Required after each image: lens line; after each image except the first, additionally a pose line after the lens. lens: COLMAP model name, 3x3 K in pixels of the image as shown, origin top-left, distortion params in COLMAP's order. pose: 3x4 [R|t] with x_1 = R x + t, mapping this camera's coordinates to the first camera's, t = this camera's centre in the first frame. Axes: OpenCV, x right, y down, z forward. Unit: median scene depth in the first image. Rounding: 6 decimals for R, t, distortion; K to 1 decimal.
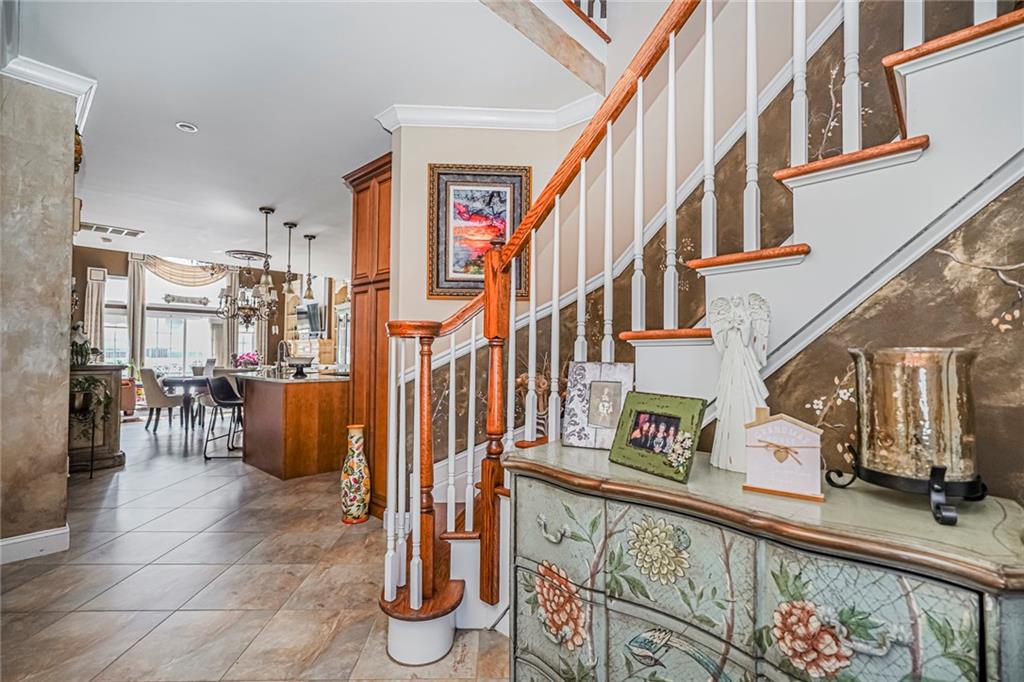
lens RADIAL K [[468.4, 0, 510.3], [0, 468.4, 341.7], [0, 0, 1]] dist [-0.011437, 0.005432]
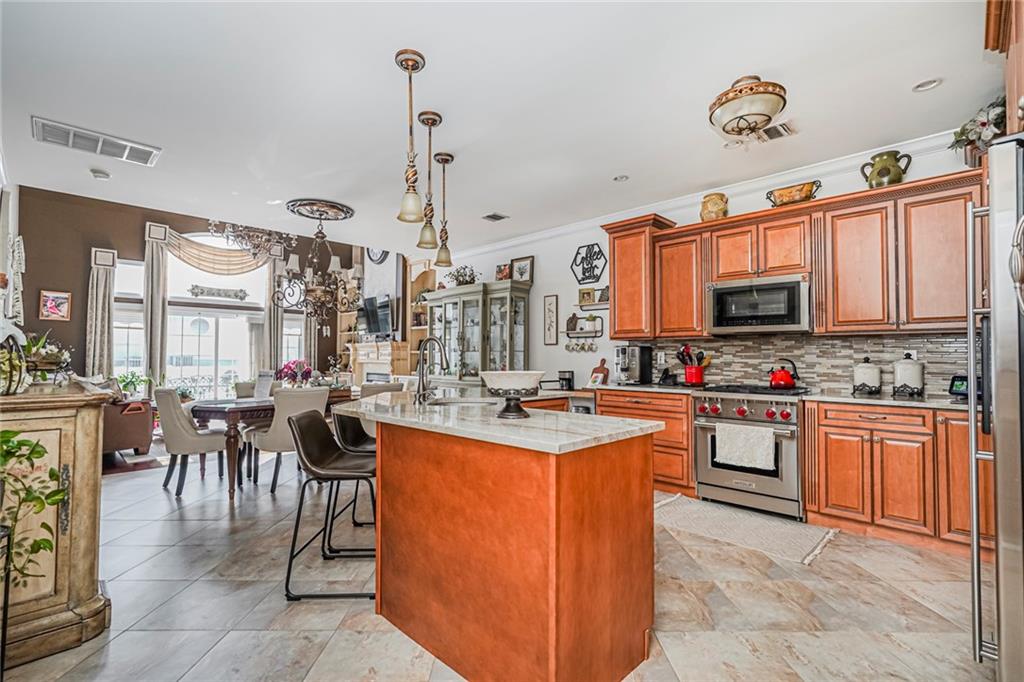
lens RADIAL K [[468.4, 0, 511.2], [0, 468.4, 342.3], [0, 0, 1]] dist [-0.011437, 0.005432]
pose [[0.999409, -0.008367, -0.033327, -0.196455], [0.008045, 0.999920, -0.009791, 0.004725], [0.033407, 0.009517, 0.999397, 0.258831]]
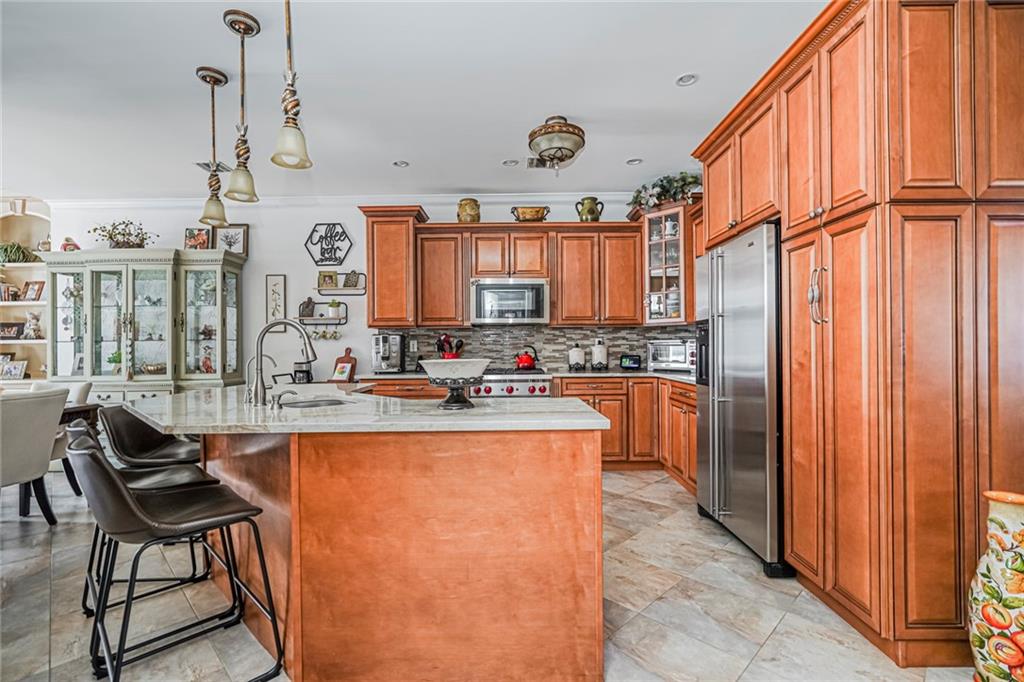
lens RADIAL K [[468.4, 0, 513.1], [0, 468.4, 341.9], [0, 0, 1]] dist [-0.011437, 0.005432]
pose [[0.737202, -0.012417, 0.675558, -0.325310], [0.001855, 0.999865, 0.016354, 0.005008], [-0.675669, -0.010804, 0.737126, 0.308672]]
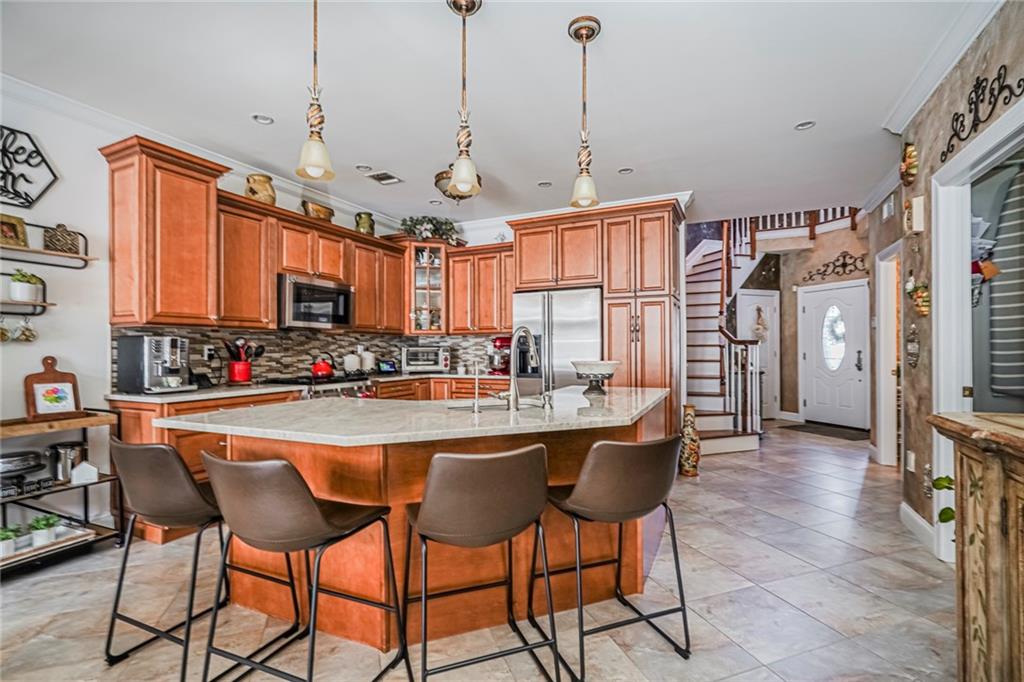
lens RADIAL K [[468.4, 0, 509.3], [0, 468.4, 344.1], [0, 0, 1]] dist [-0.011437, 0.005432]
pose [[-0.292704, -0.002500, 0.956200, -0.482084], [-0.020956, 0.999773, -0.003801, 0.006698], [-0.955973, -0.021151, -0.292690, 0.628286]]
